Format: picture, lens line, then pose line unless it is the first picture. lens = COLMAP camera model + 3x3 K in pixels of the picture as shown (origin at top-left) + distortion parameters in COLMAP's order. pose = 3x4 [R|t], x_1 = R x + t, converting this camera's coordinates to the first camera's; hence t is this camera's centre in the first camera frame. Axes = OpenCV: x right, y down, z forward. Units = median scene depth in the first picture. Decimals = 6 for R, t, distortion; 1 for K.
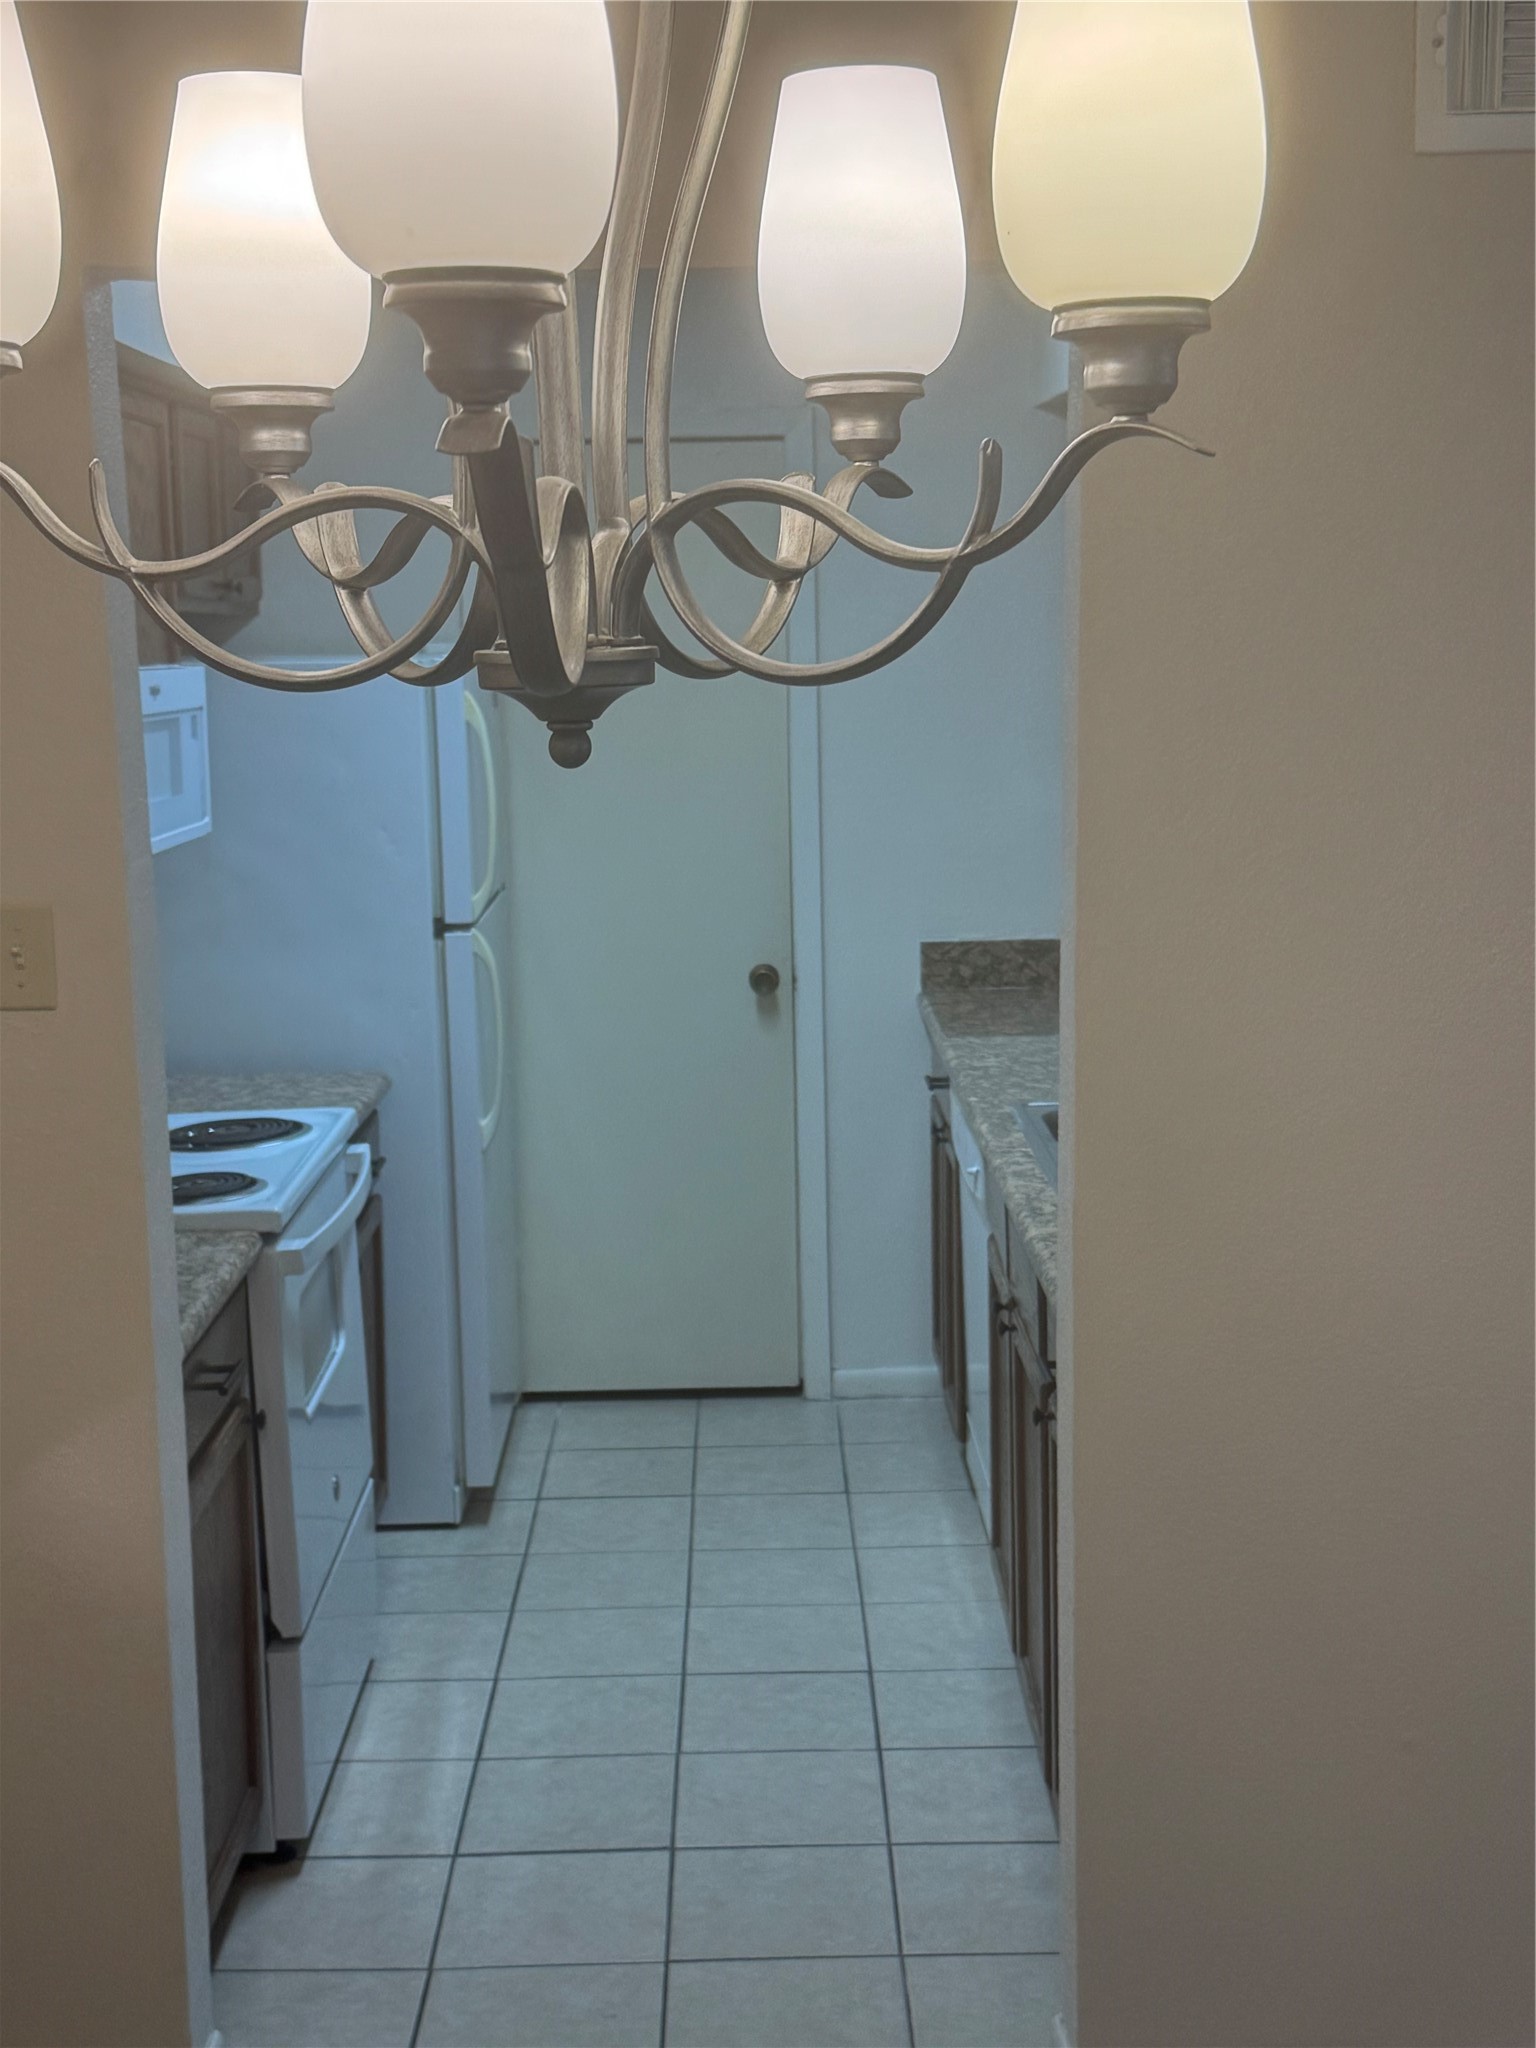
lens RADIAL K [[2716.4, 0, 757.7], [0, 2716.4, 1028.1], [0, 0, 1]] dist [0.148946, -0.094823]
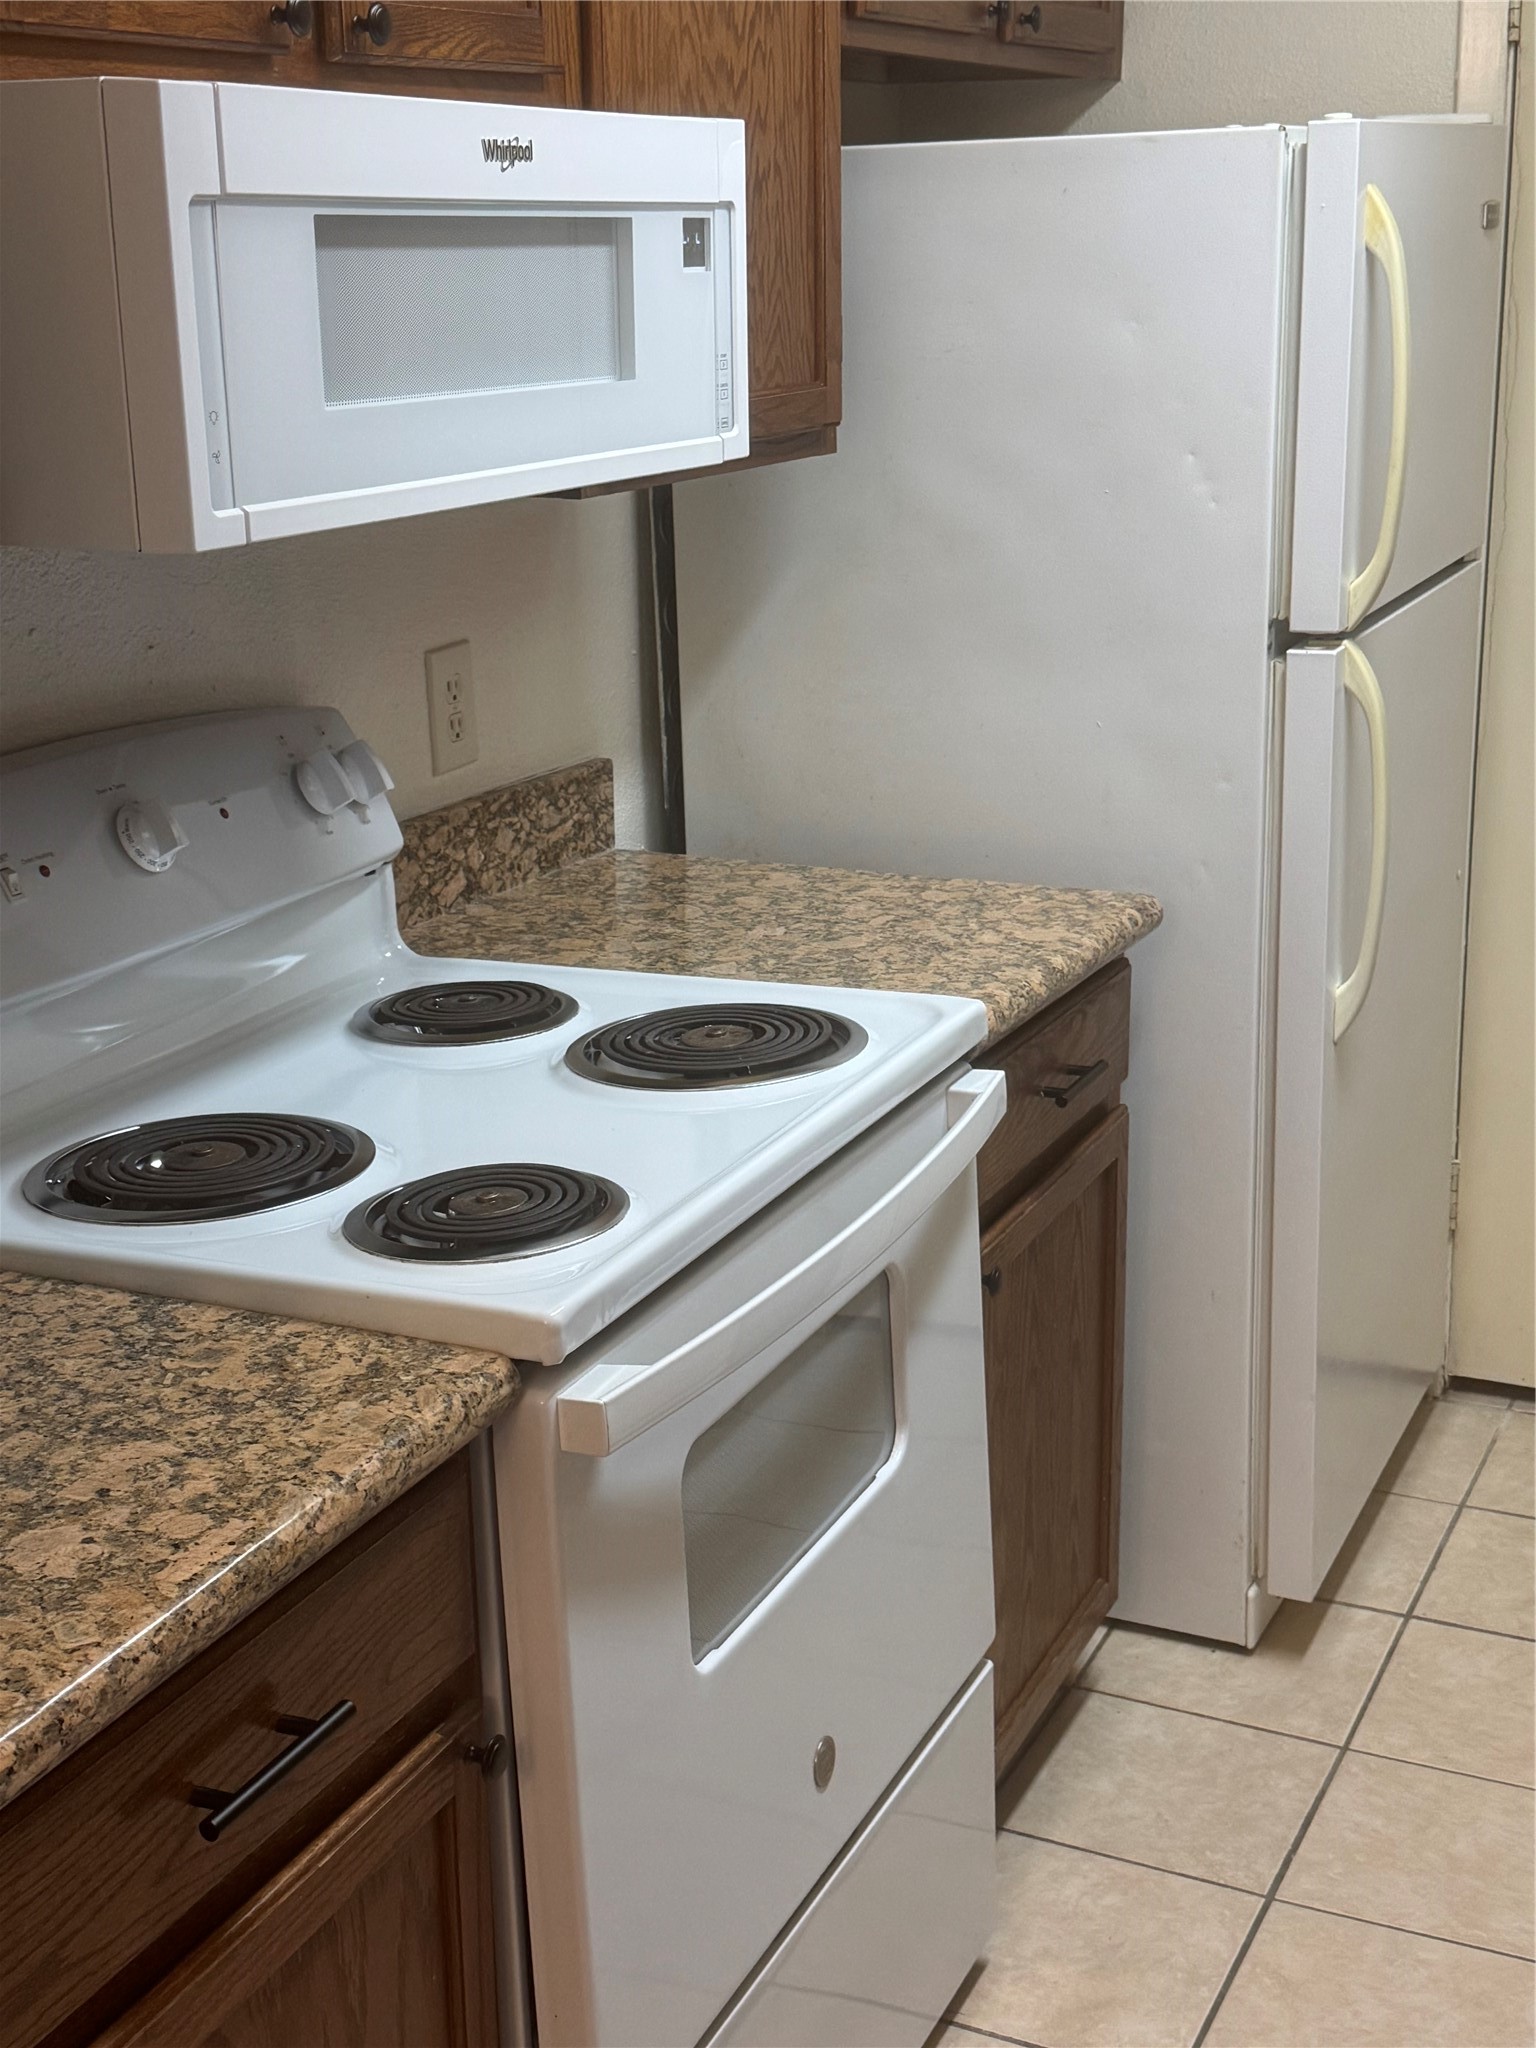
lens RADIAL K [[2765.8, 0, 769.9], [0, 2765.8, 954.1], [0, 0, 1]] dist [0.272859, -1.004229]
pose [[0.905285, 0.115974, -0.408668, 0.027864], [-0.067352, 0.989029, 0.131473, -0.041040], [0.419432, -0.091495, 0.903164, 0.441450]]
